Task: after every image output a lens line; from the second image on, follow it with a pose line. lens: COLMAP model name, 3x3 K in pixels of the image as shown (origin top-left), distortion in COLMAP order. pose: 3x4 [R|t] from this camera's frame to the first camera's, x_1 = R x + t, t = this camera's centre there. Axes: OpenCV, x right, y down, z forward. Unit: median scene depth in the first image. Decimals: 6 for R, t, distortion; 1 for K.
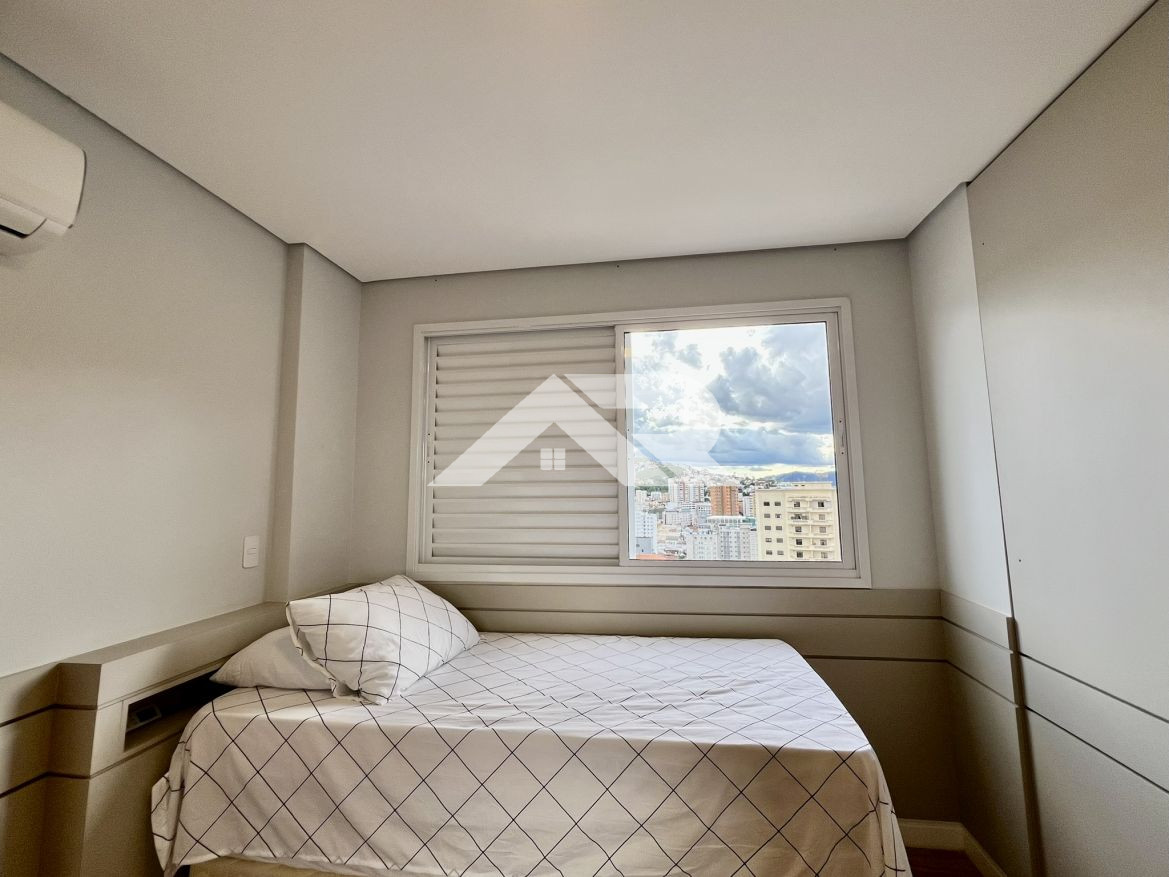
lens RADIAL K [[513.7, 0, 587.3], [0, 513.7, 420.9], [0, 0, 1]] dist [-0.001073, -0.000850]
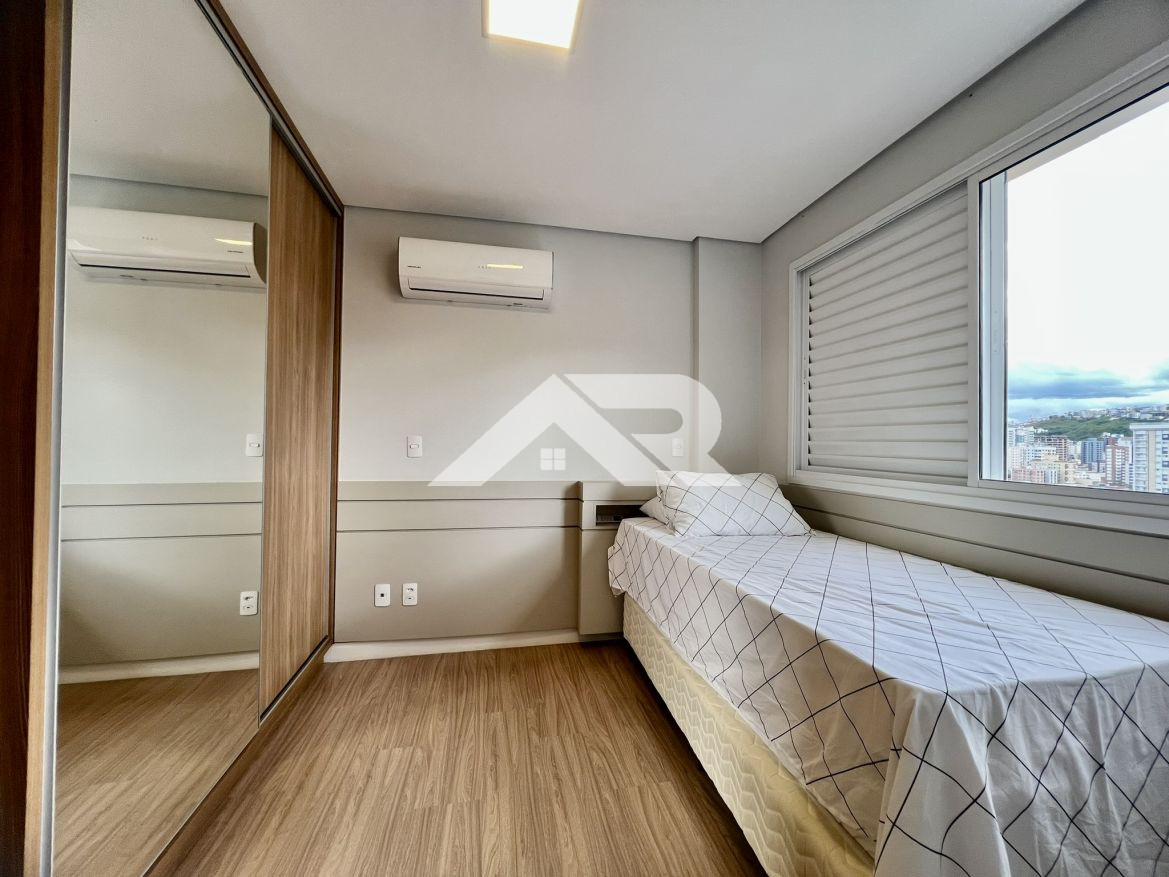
lens RADIAL K [[476.8, 0, 585.3], [0, 476.8, 438.1], [0, 0, 1]] dist [-0.000332, 0.000309]
pose [[0.342728, 0.008433, -0.939397, 0.787485], [0.108568, 0.992904, 0.048524, 0.148436], [0.933140, -0.118619, 0.339380, 0.271958]]
